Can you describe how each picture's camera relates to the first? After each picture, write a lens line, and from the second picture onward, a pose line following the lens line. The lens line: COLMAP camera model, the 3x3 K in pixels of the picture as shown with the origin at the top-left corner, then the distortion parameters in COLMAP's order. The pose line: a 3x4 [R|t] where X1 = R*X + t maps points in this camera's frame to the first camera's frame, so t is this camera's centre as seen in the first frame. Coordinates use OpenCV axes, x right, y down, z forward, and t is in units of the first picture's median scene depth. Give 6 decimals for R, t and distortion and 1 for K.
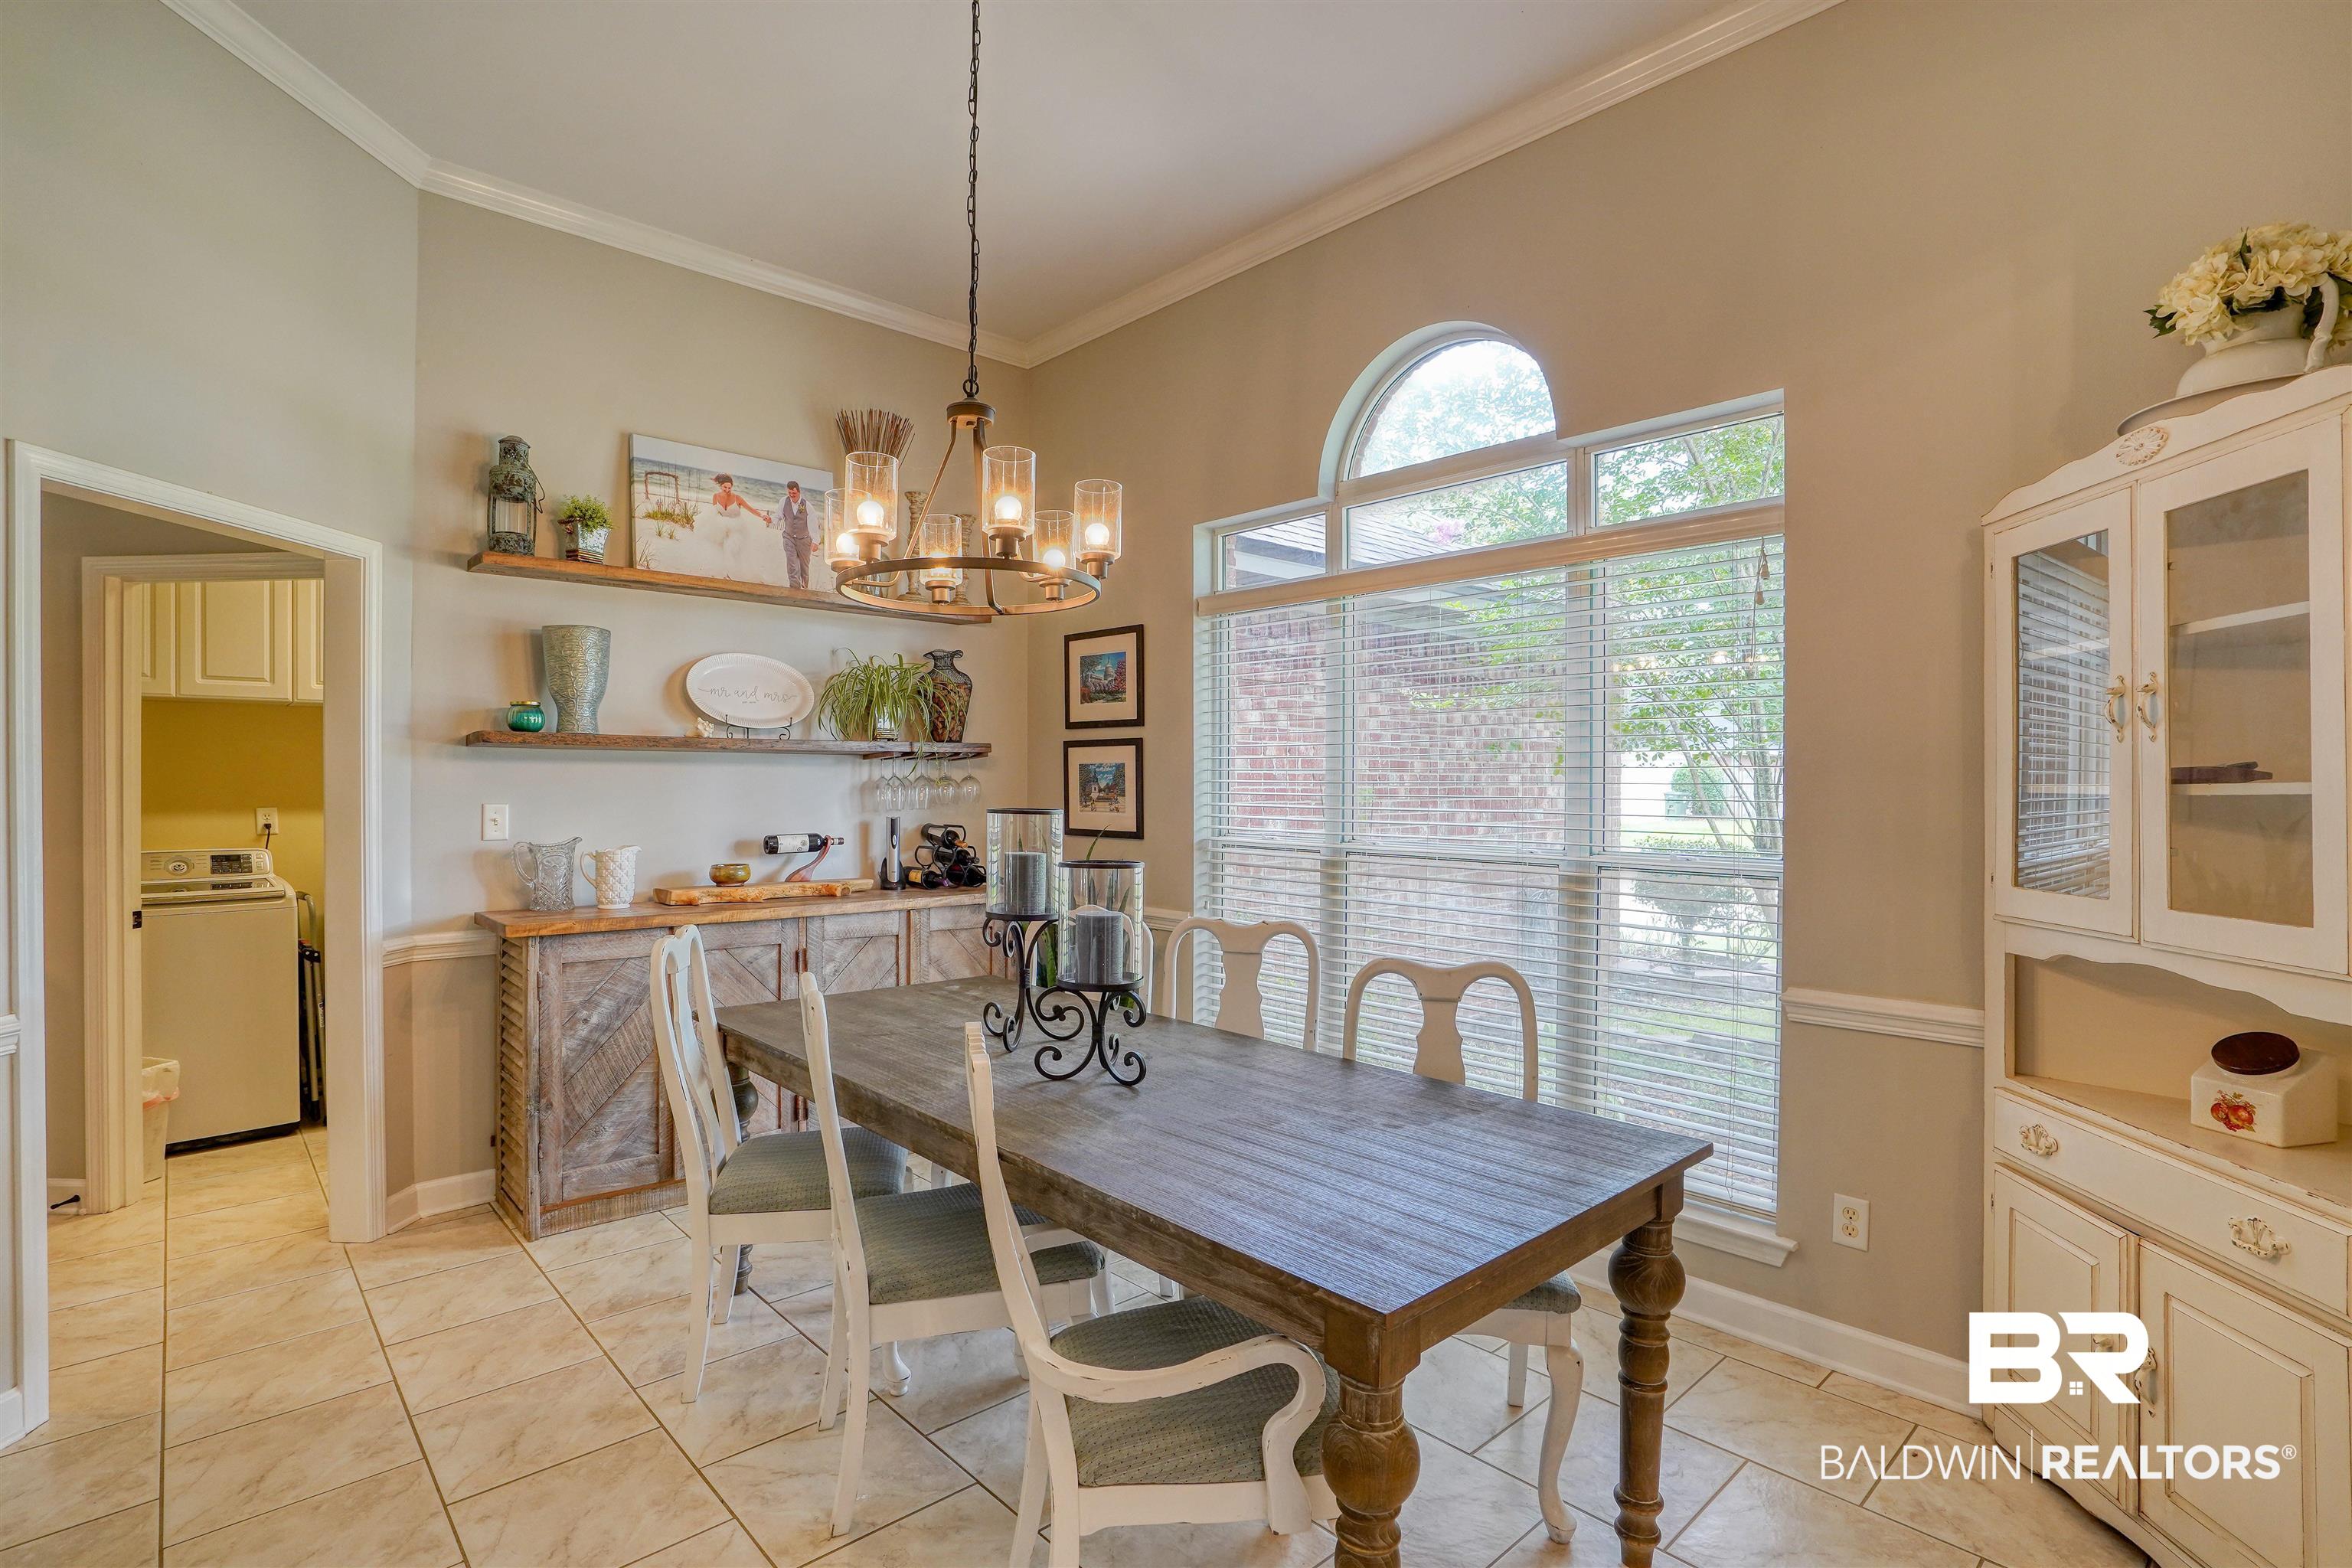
lens RADIAL K [[1127.3, 0, 1175.2], [0, 1127.3, 784.7], [0, 0, 1]] dist [-0.048724, 0.016374]
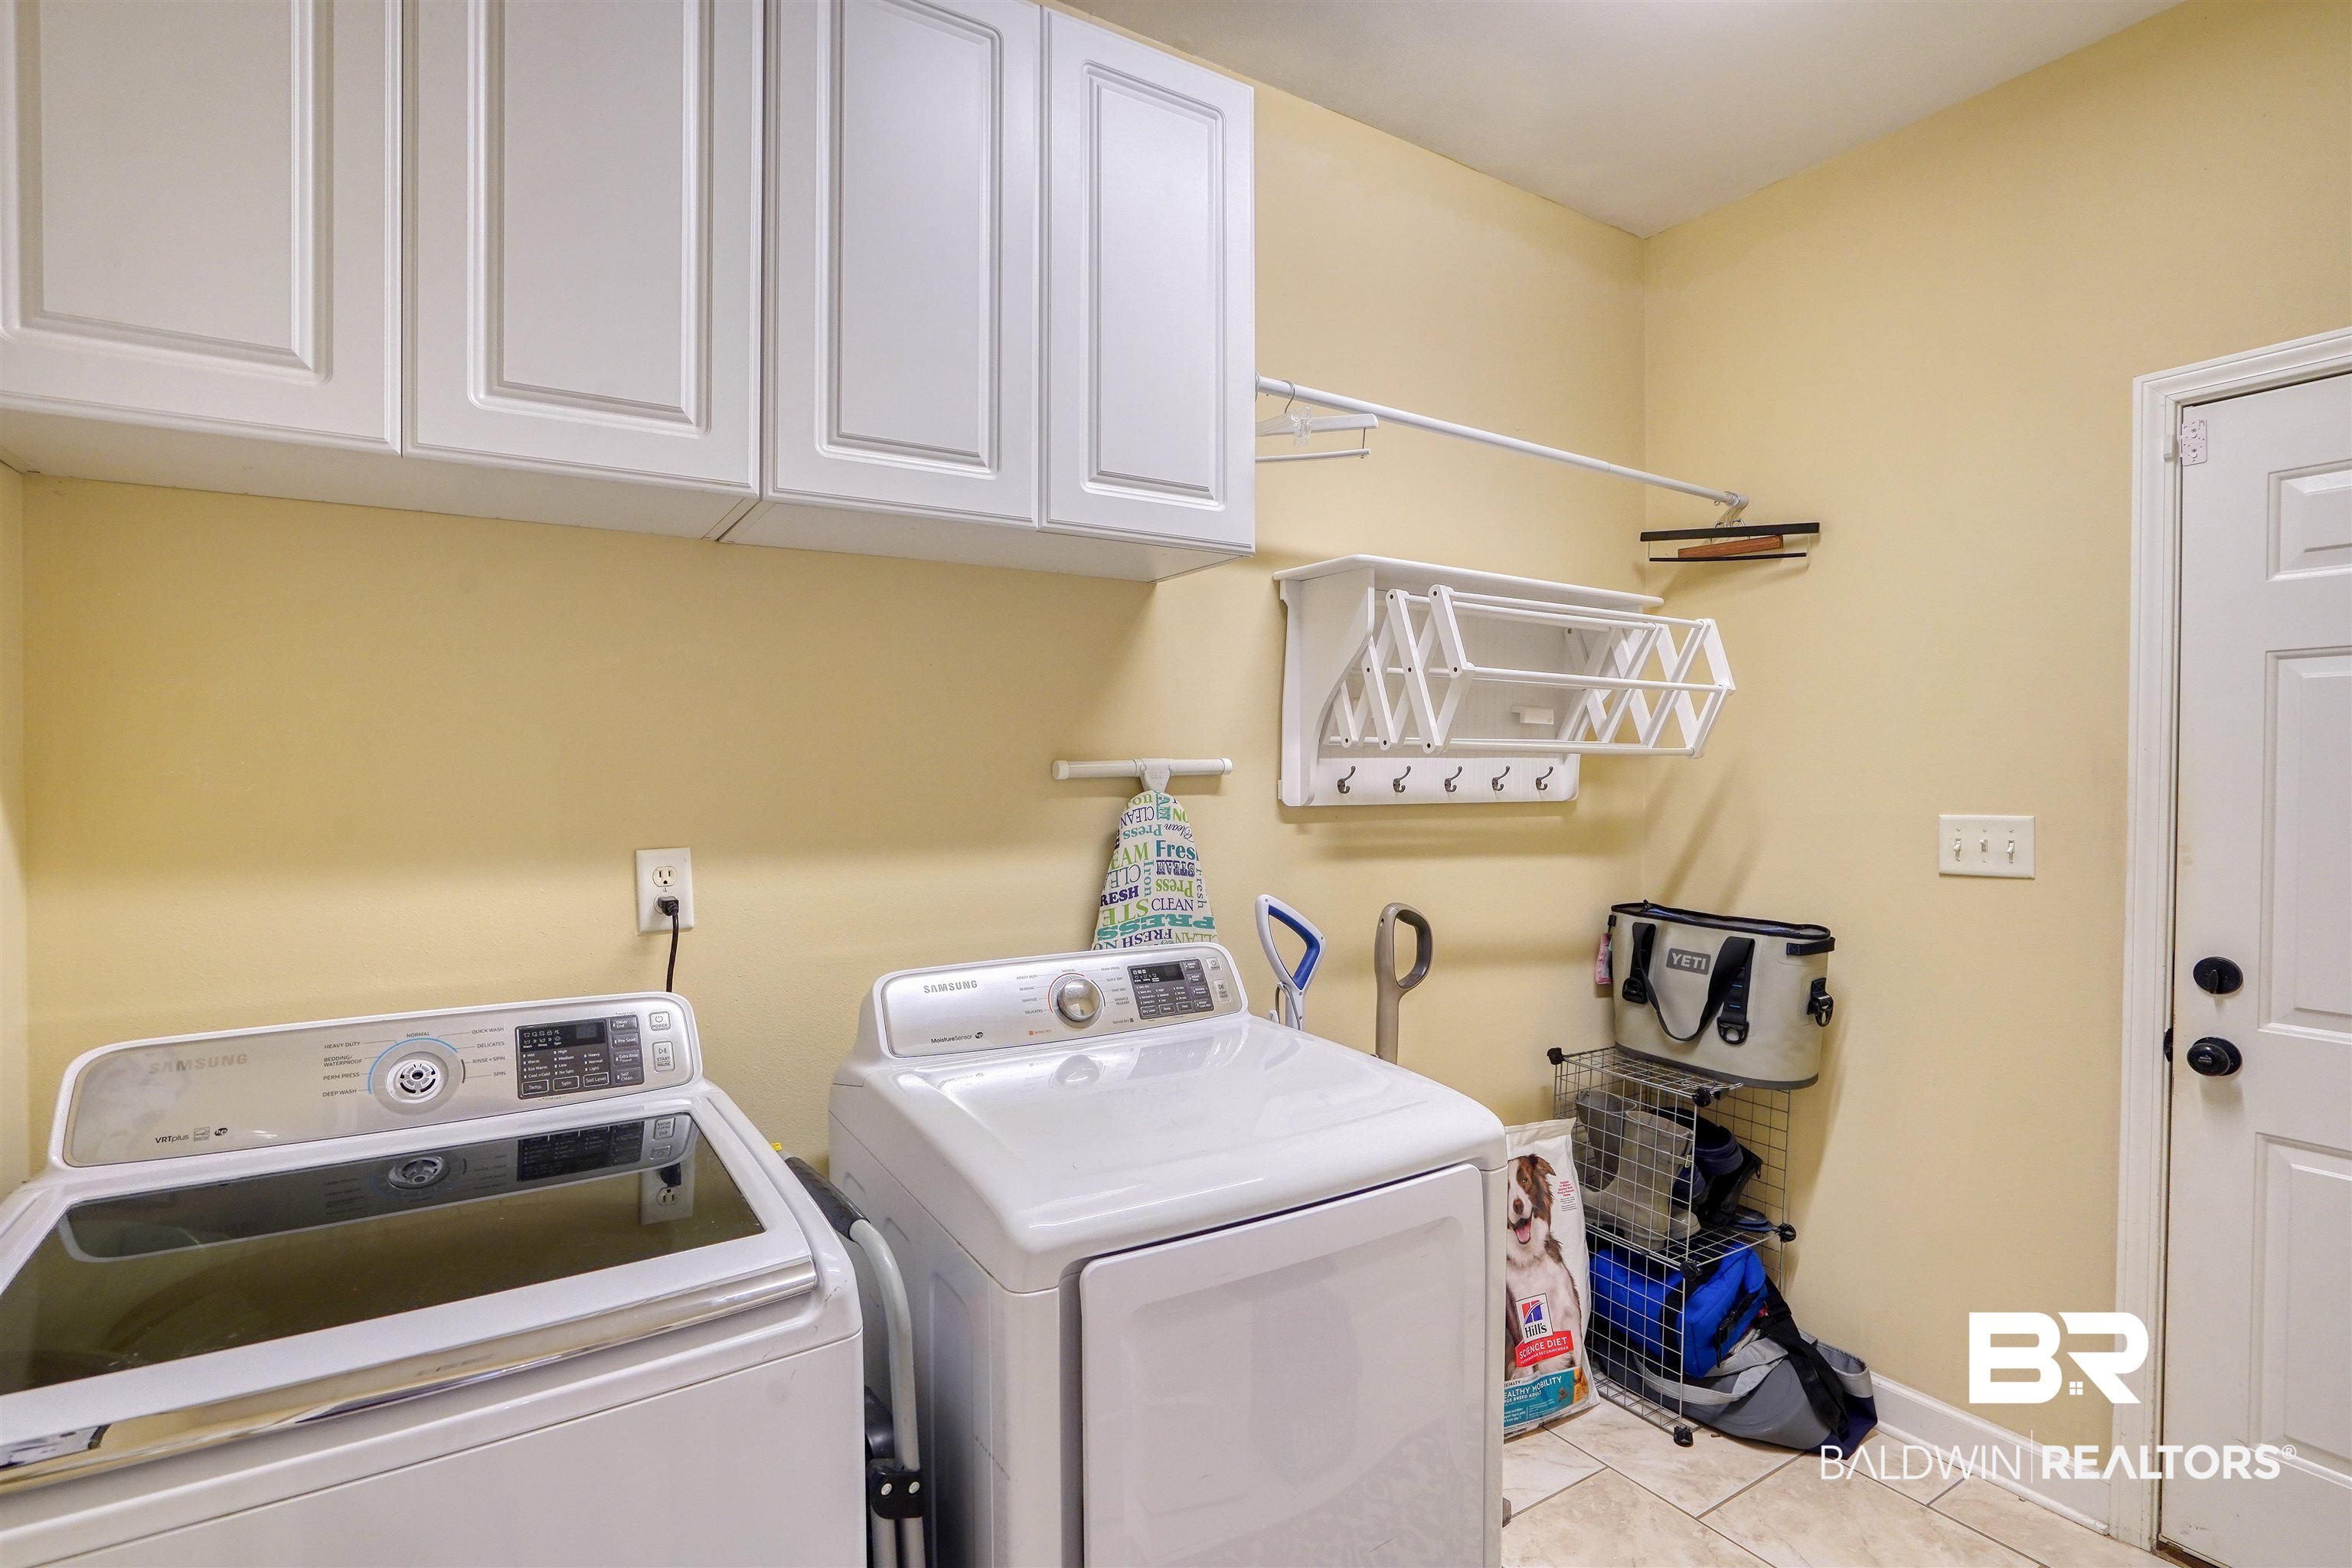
lens RADIAL K [[1127.3, 0, 1173.3], [0, 1127.3, 772.5], [0, 0, 1]] dist [-0.048724, 0.016374]
pose [[0.988299, 0.002795, -0.152504, -0.655232], [-0.000929, 0.999924, 0.012303, -0.005265], [0.152527, -0.012018, 0.988226, 0.728128]]
